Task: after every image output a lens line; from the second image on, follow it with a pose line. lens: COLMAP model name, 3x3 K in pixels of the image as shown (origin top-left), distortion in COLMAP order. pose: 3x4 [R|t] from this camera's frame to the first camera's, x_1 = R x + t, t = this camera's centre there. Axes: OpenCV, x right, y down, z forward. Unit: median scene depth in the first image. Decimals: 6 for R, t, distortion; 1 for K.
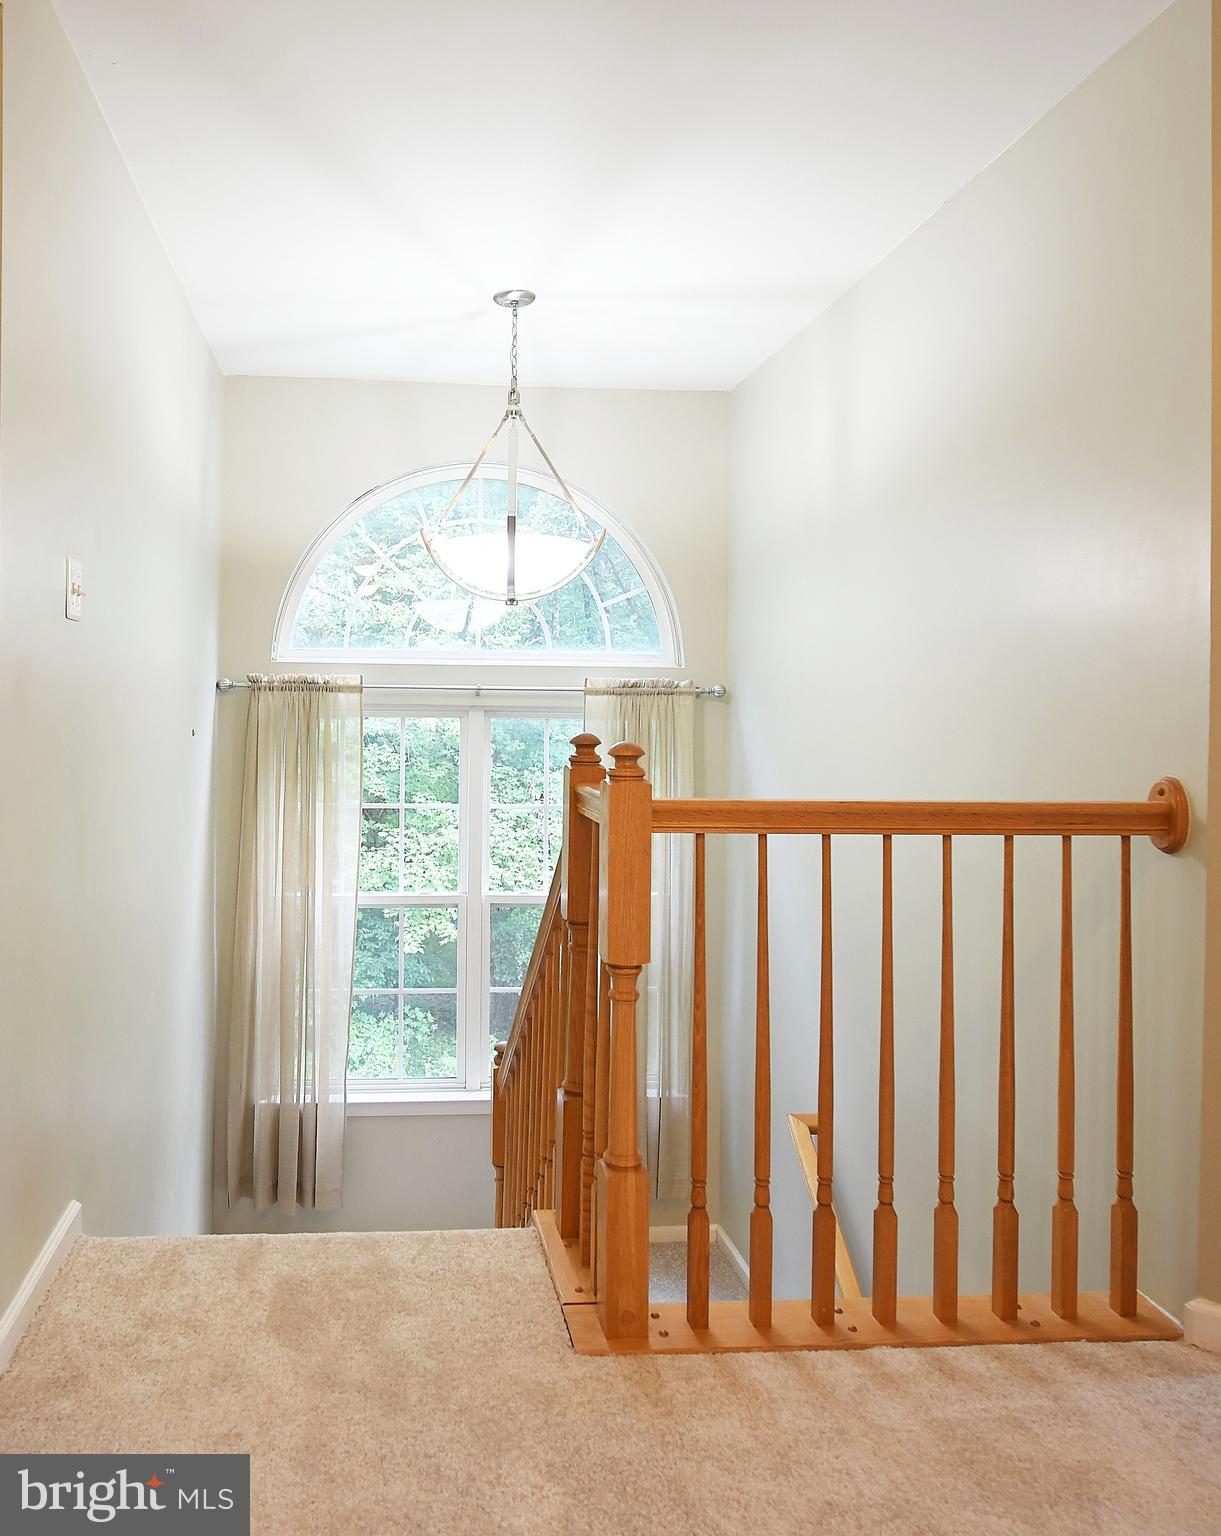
lens RADIAL K [[1196.6, 0, 609.3], [0, 1196.6, 719.0], [0, 0, 1]] dist [-0.005267, -0.003895]
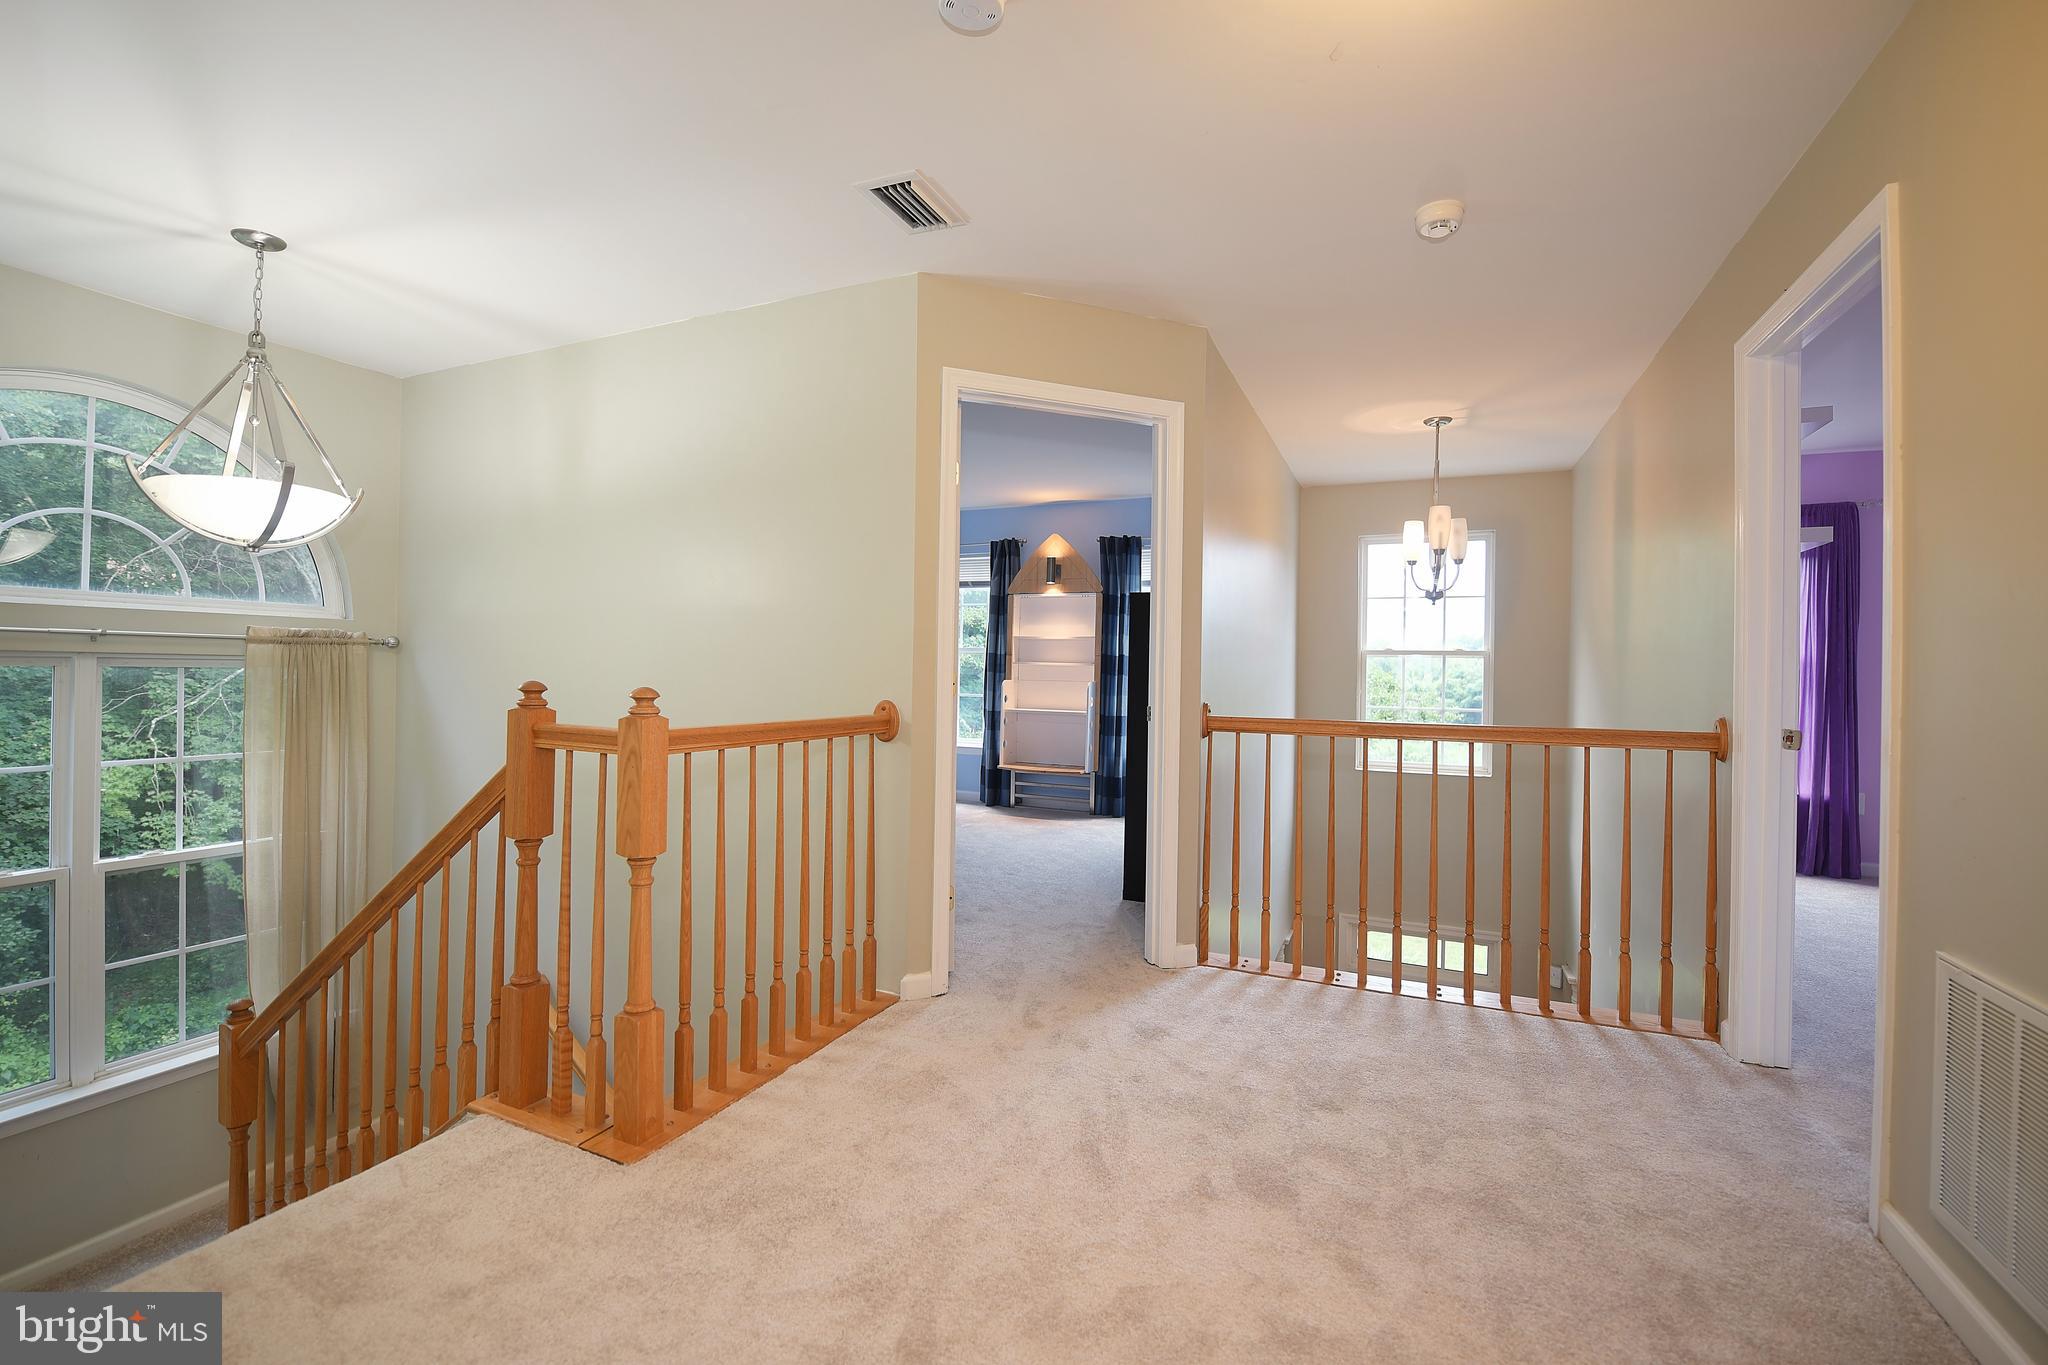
lens RADIAL K [[829.6, 0, 1025.7], [0, 829.6, 673.4], [0, 0, 1]] dist [-0.018849, -0.000610]
pose [[0.494254, -0.004117, 0.869308, -0.393217], [-0.004042, 0.999967, 0.007035, -0.002896], [-0.869308, -0.006991, 0.494221, 0.134365]]
